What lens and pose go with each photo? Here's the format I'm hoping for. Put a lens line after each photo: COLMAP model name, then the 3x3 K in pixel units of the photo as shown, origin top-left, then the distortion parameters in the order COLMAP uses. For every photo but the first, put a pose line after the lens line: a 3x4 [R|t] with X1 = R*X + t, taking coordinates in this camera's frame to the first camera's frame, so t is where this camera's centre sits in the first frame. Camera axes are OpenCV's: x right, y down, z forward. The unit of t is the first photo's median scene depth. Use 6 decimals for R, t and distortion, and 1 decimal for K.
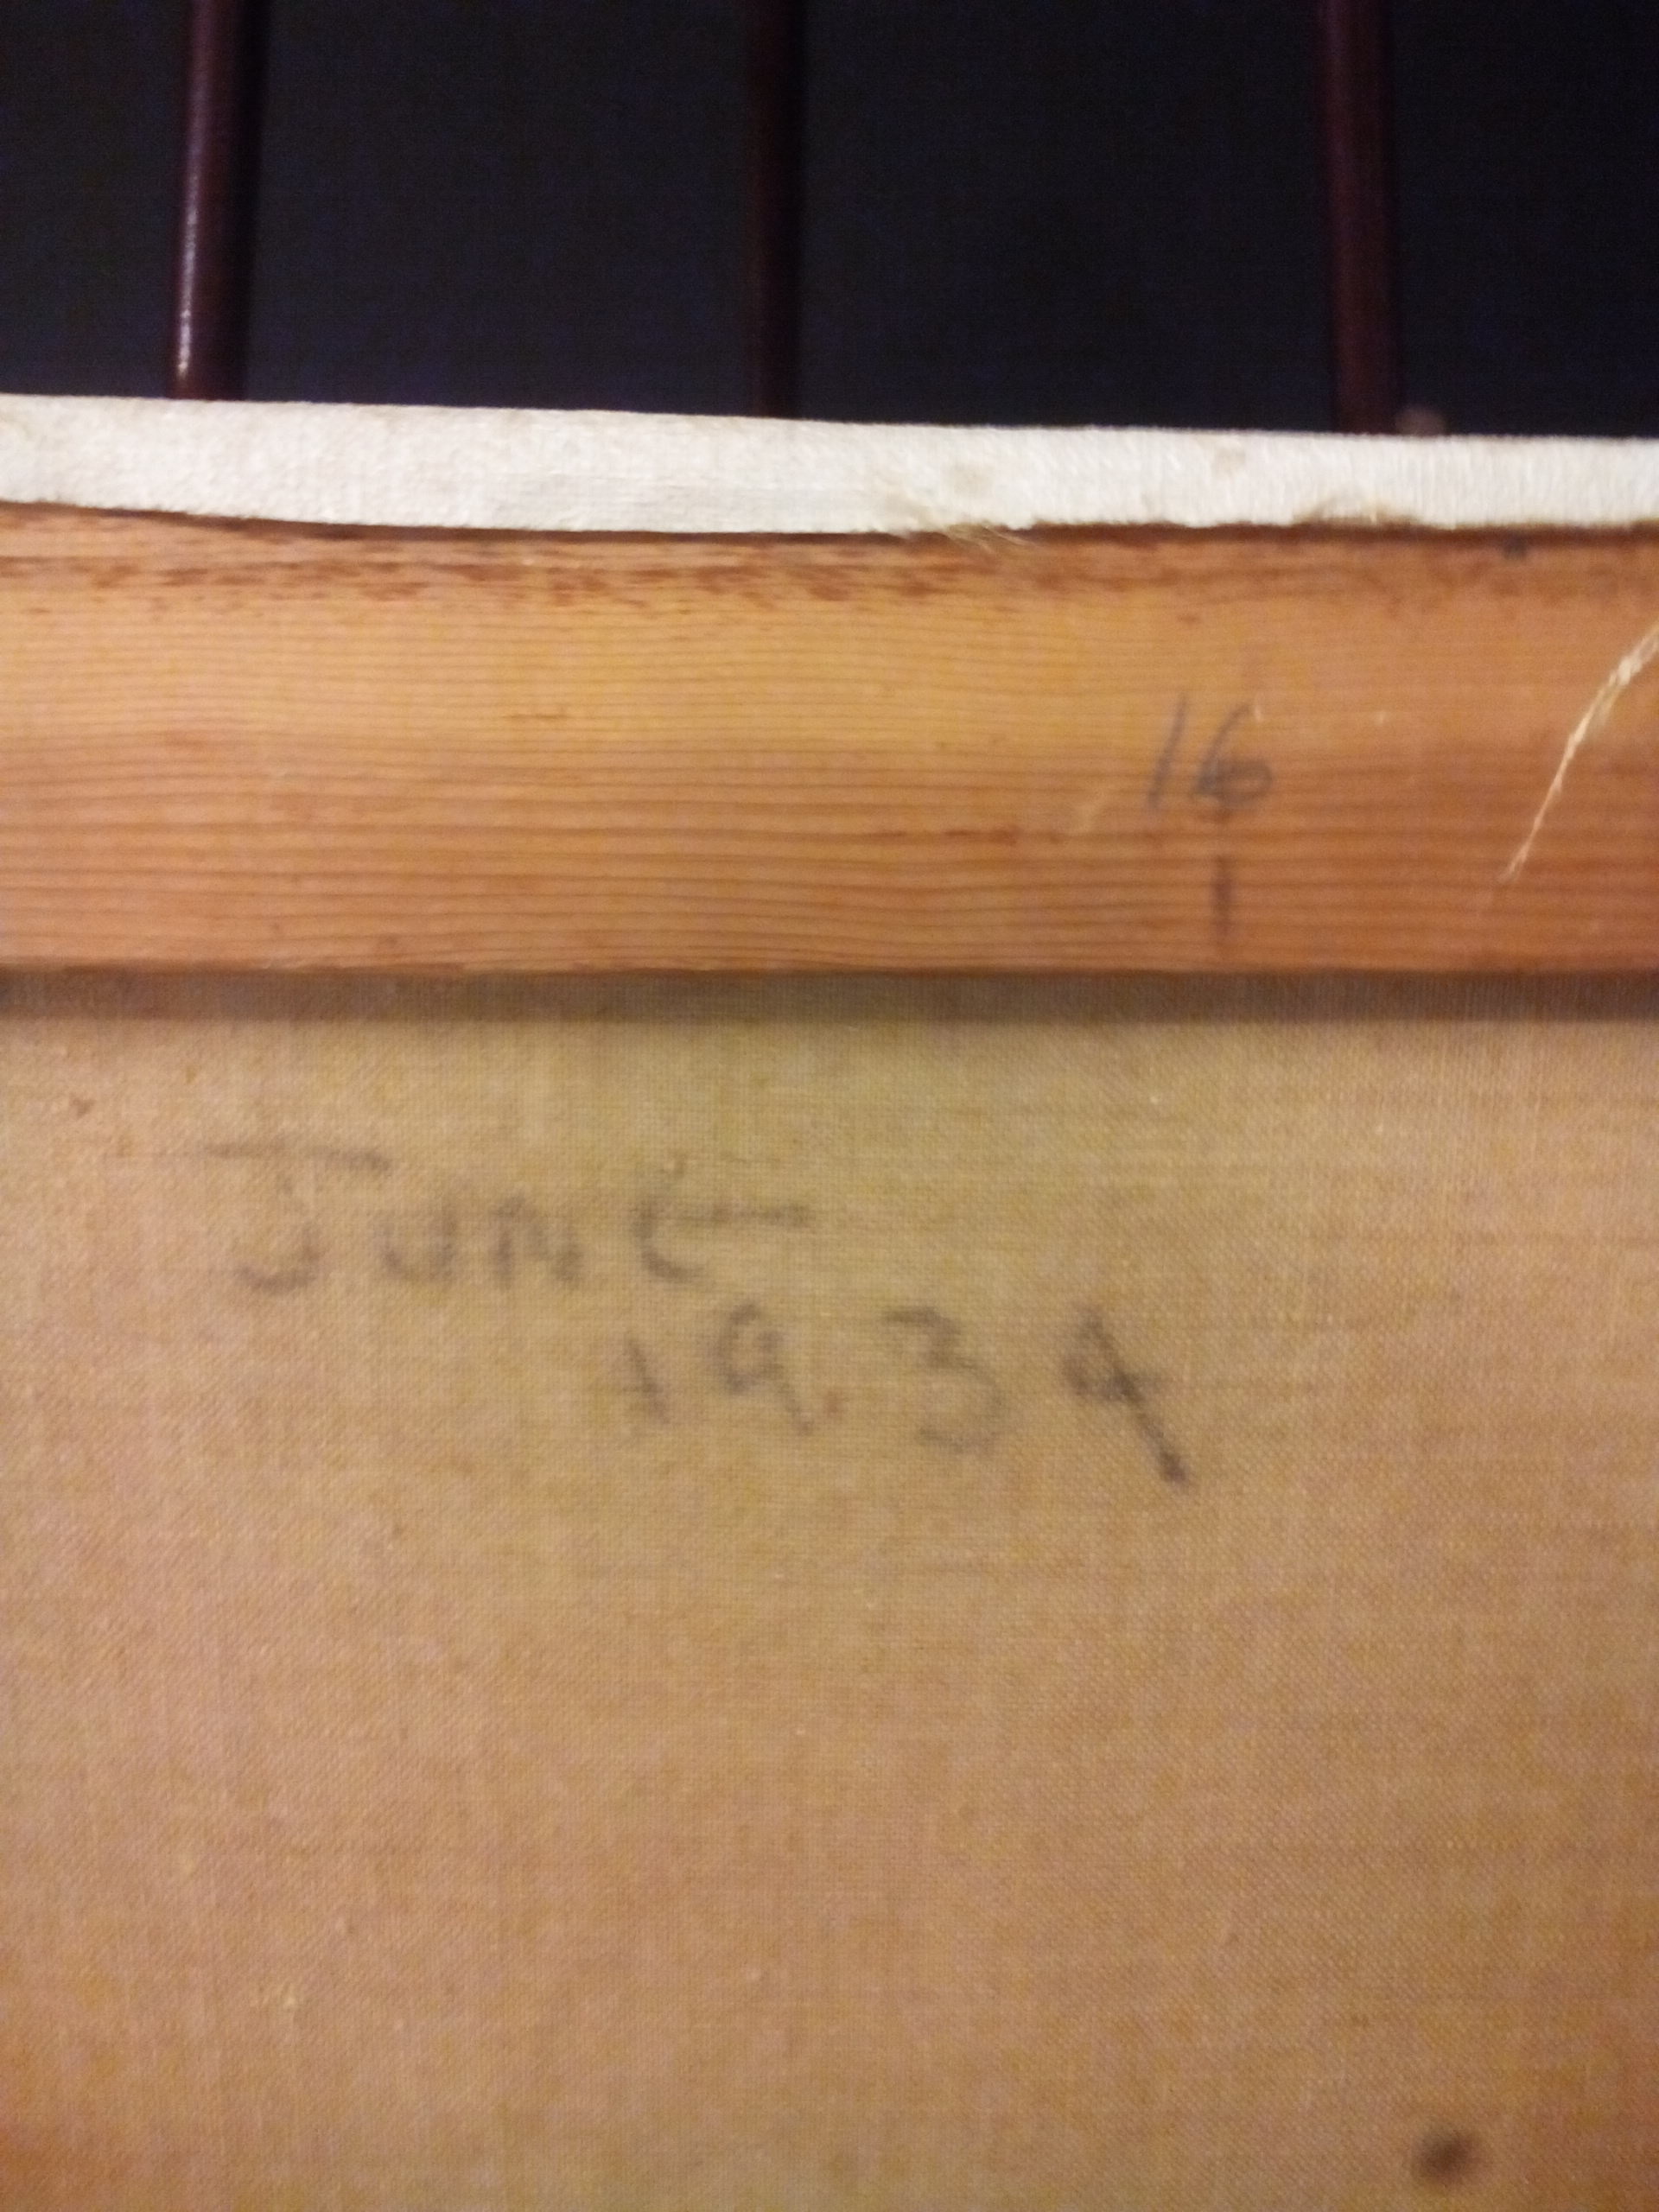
lens RADIAL K [[2234.7, 0, 712.2], [0, 2234.7, 1179.9], [0, 0, 1]] dist [0.006013, -0.067437]
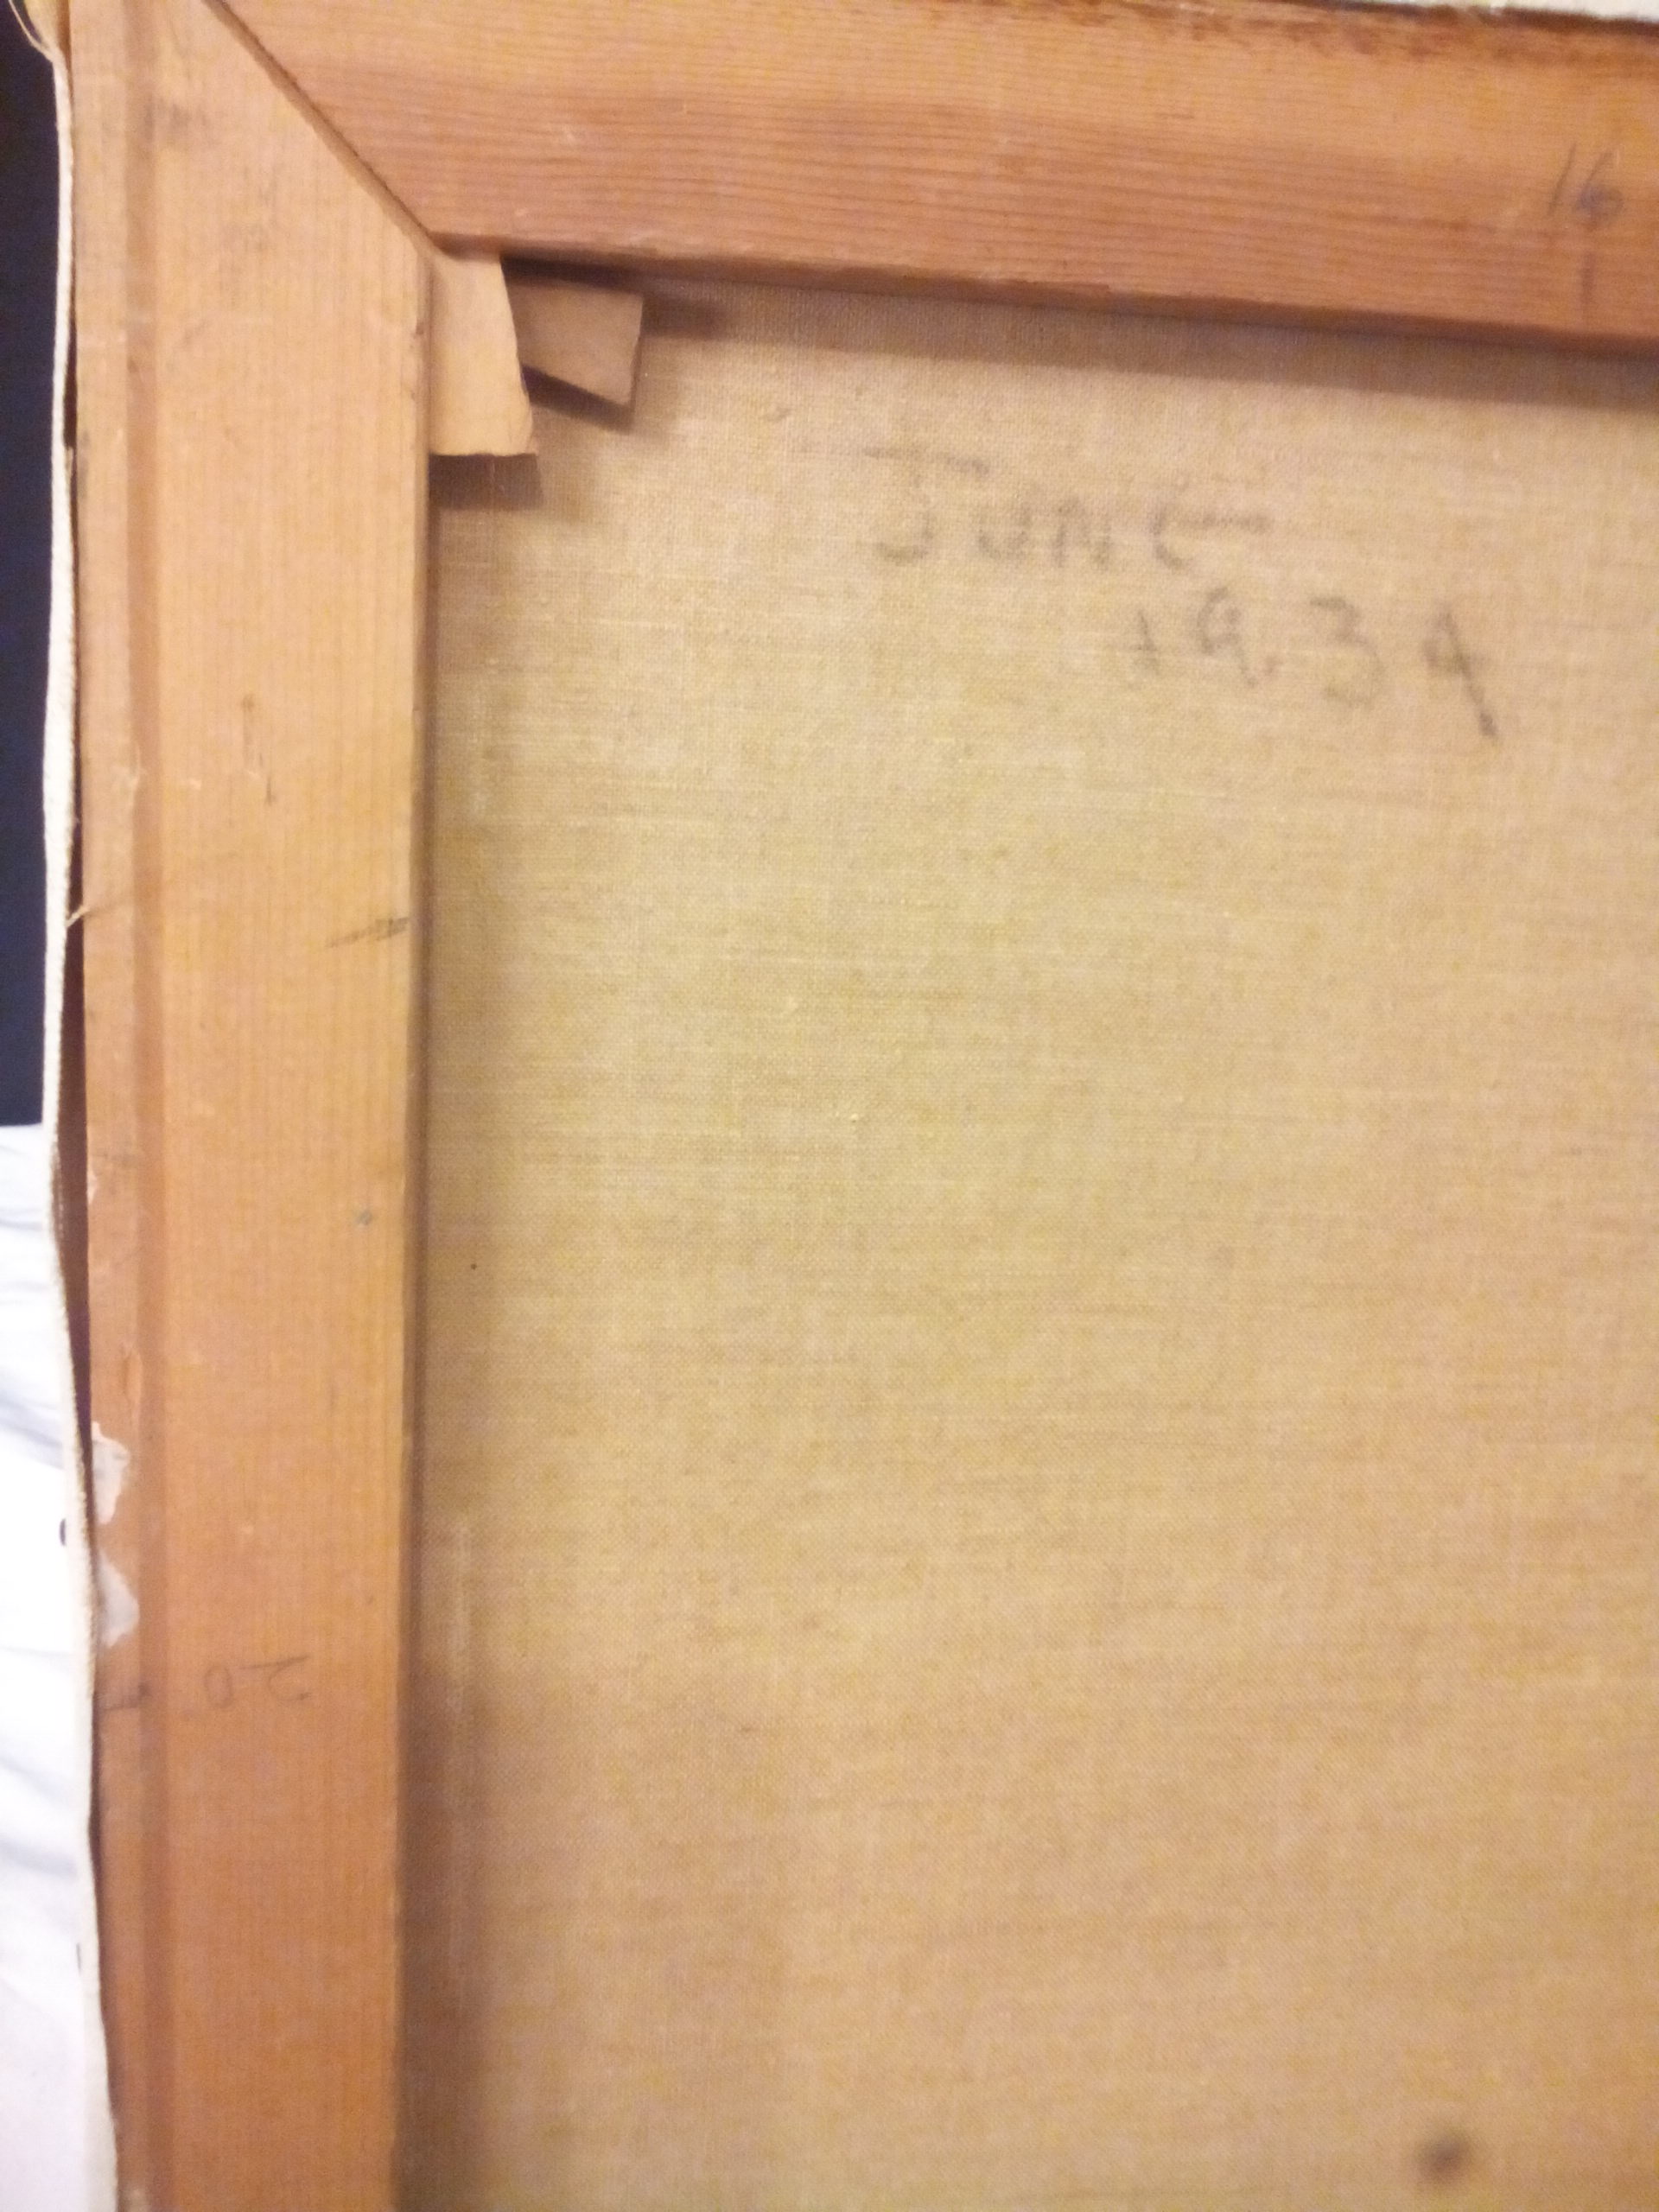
lens RADIAL K [[2234.7, 0, 712.2], [0, 2234.7, 1179.9], [0, 0, 1]] dist [0.006013, -0.067437]
pose [[0.990404, 0.012761, 0.137612, -0.501878], [-0.014542, 0.999823, 0.011938, 0.424549], [-0.137435, -0.013824, 0.990414, -0.383151]]
